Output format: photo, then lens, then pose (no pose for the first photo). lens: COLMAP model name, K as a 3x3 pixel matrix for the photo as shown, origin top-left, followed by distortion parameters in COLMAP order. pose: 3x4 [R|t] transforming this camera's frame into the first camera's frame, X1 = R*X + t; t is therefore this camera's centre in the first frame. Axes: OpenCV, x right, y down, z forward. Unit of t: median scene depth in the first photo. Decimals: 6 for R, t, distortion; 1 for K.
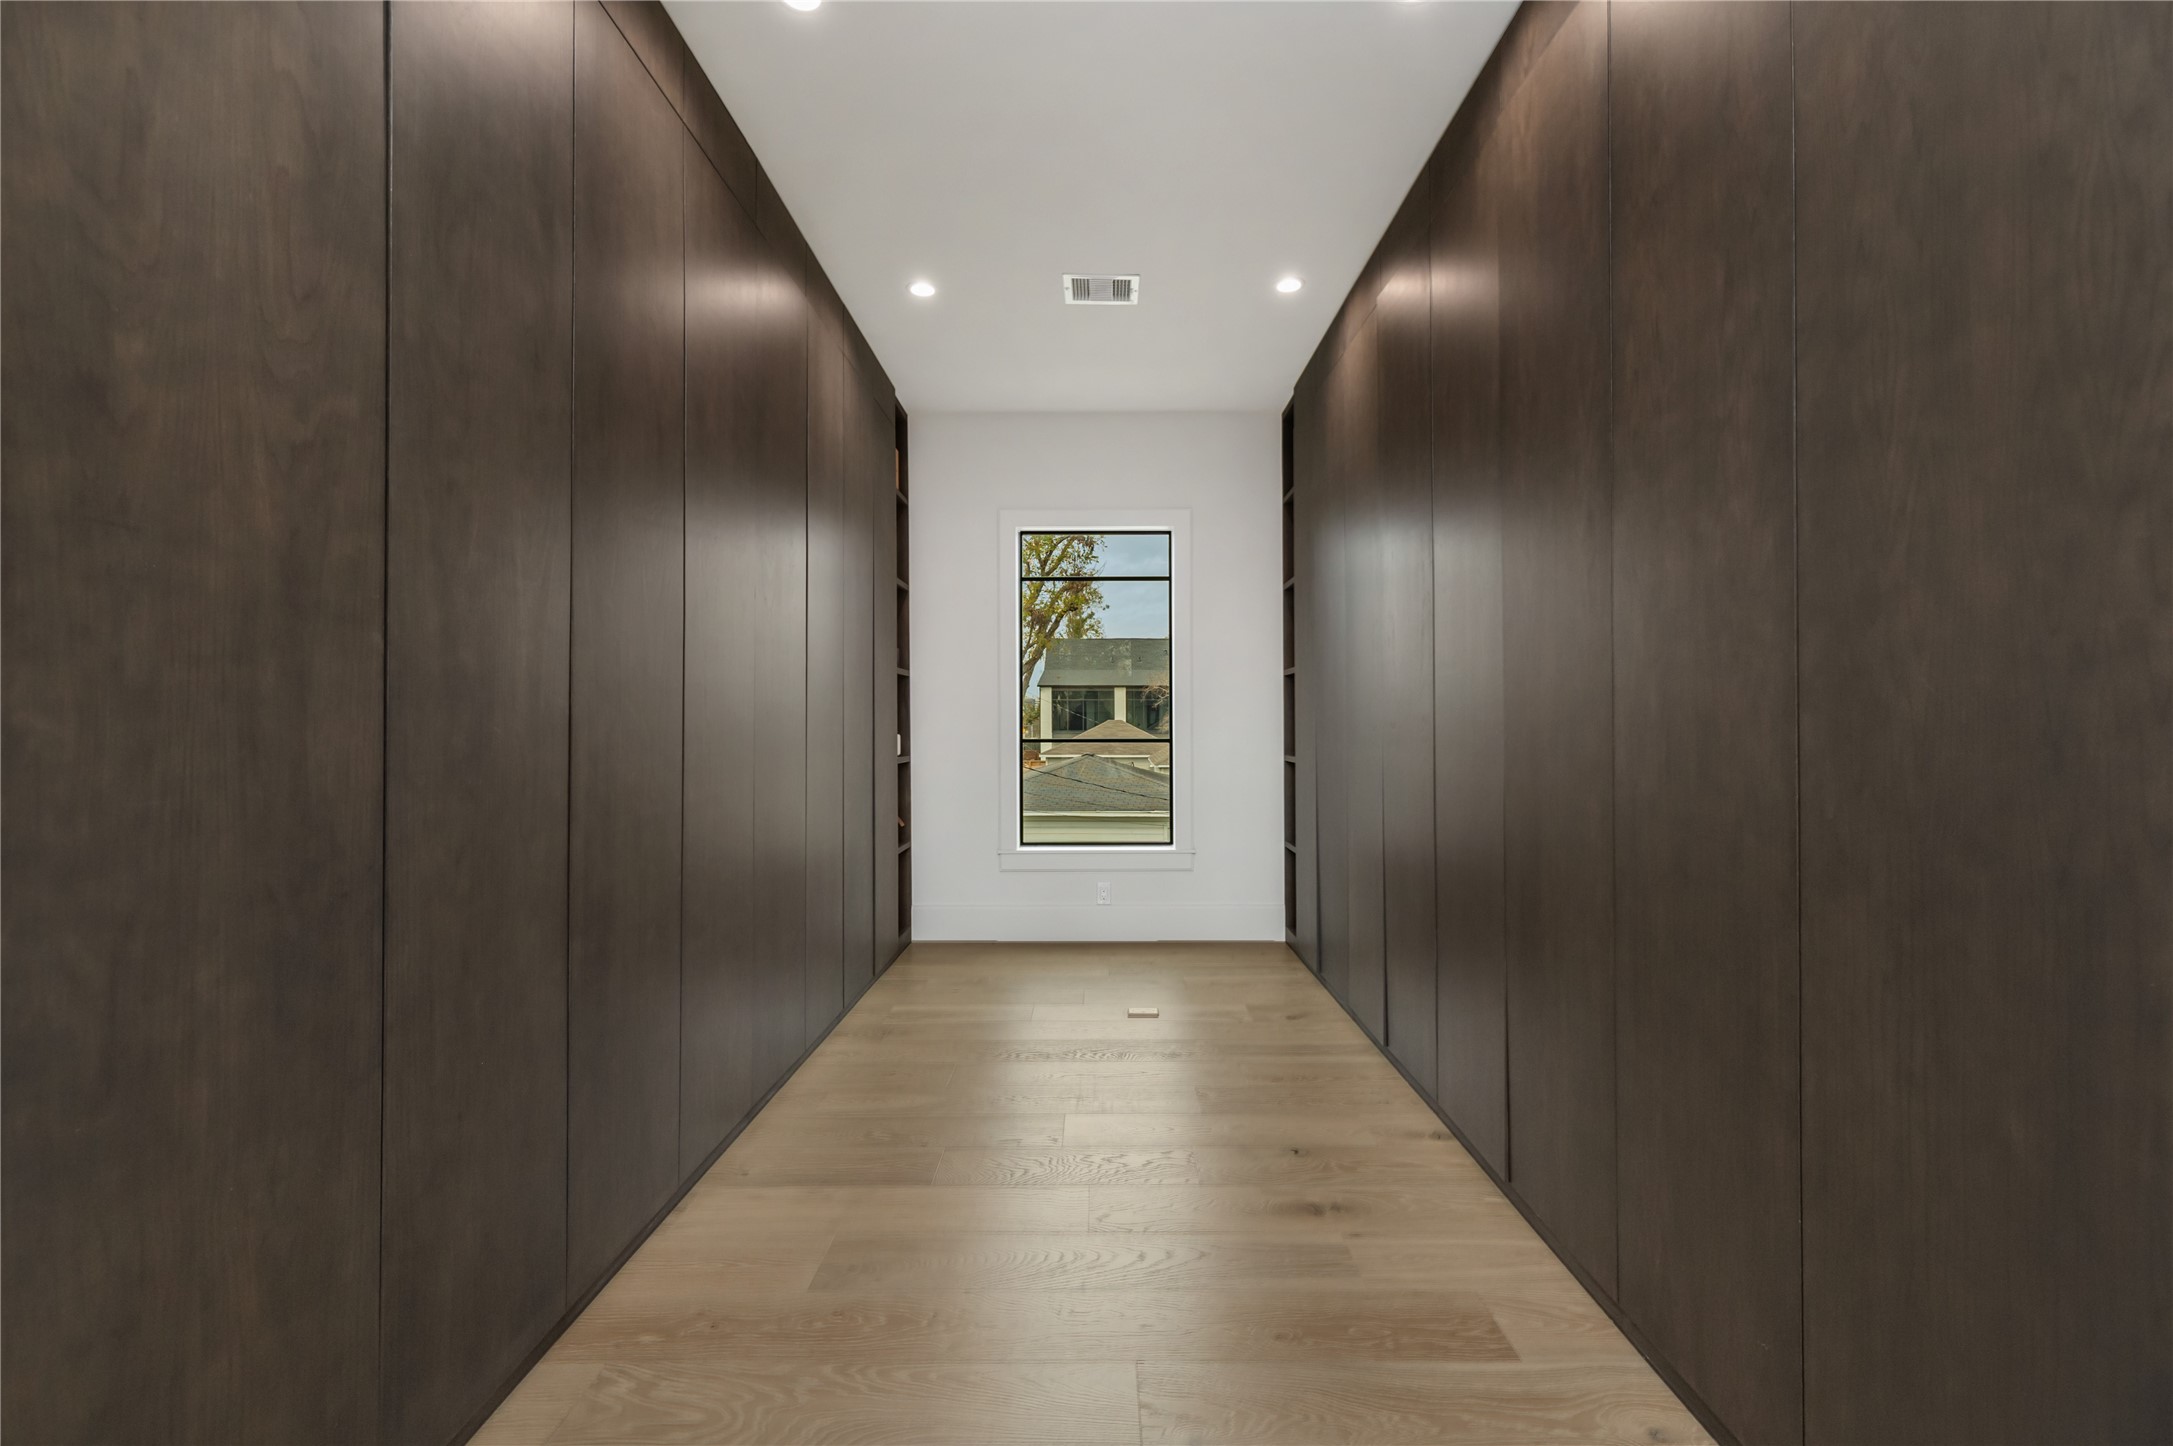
lens RADIAL K [[908.5, 0, 1088.8], [0, 908.5, 721.9], [0, 0, 1]] dist [0.002166, 0.000119]
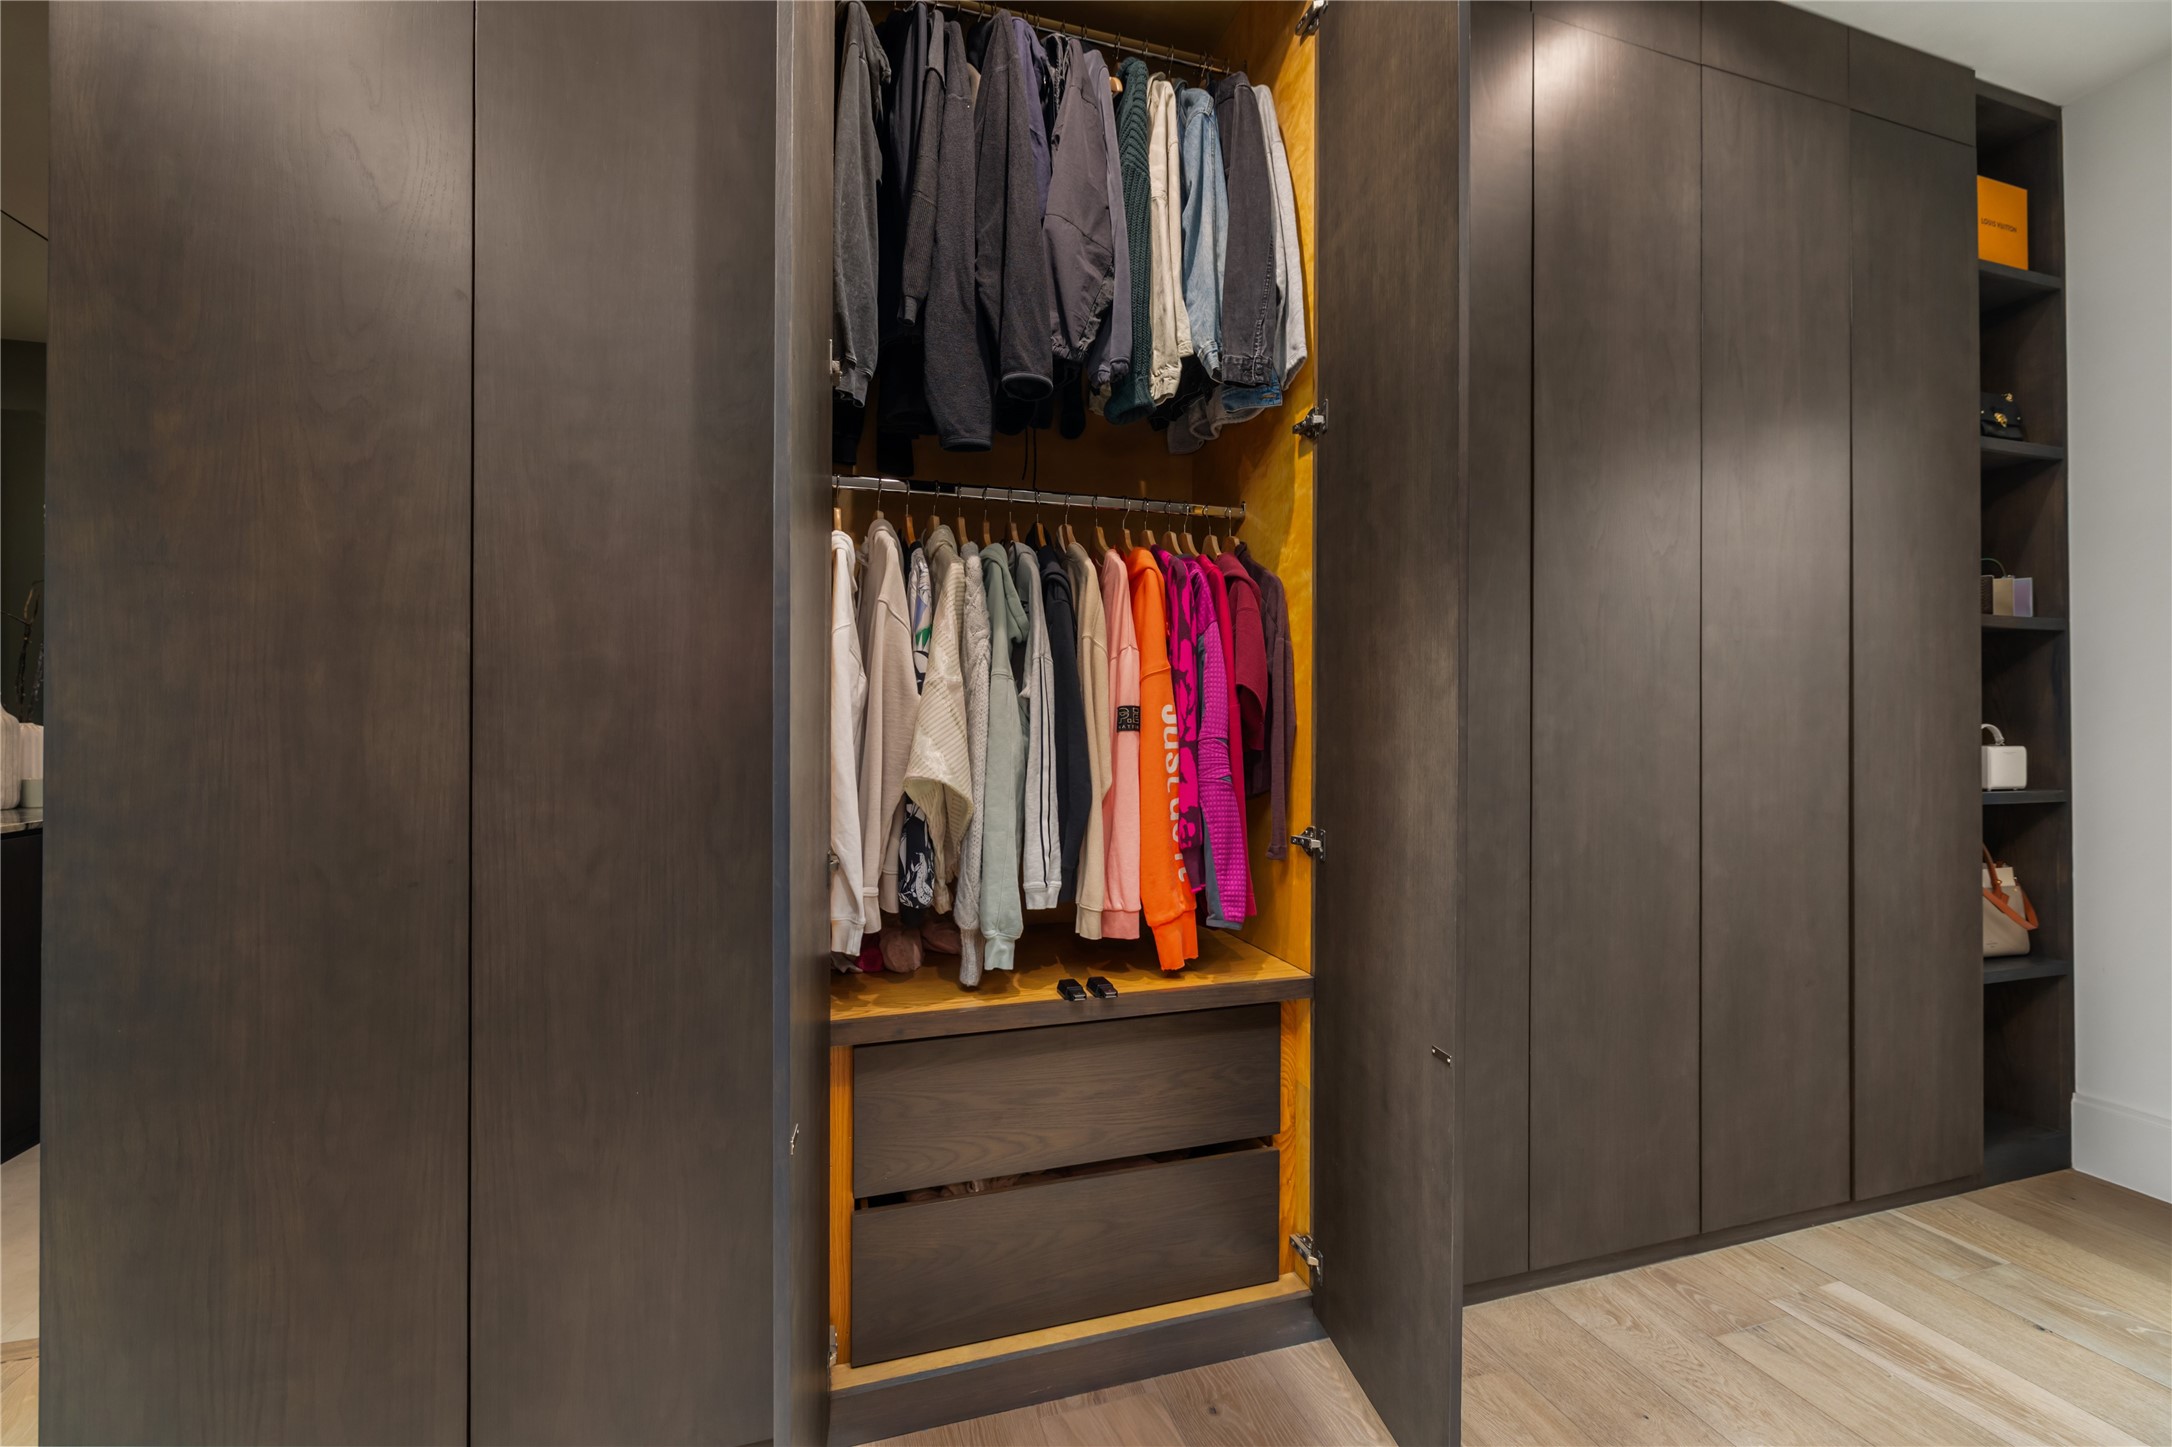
lens RADIAL K [[908.1, 0, 1086.1], [0, 908.1, 718.7], [0, 0, 1]] dist [0.002166, 0.000119]
pose [[0.318333, -0.005080, -0.947965, 0.451515], [0.001524, 0.999987, -0.004847, 0.006333], [0.947978, 0.000098, 0.318337, 1.494272]]
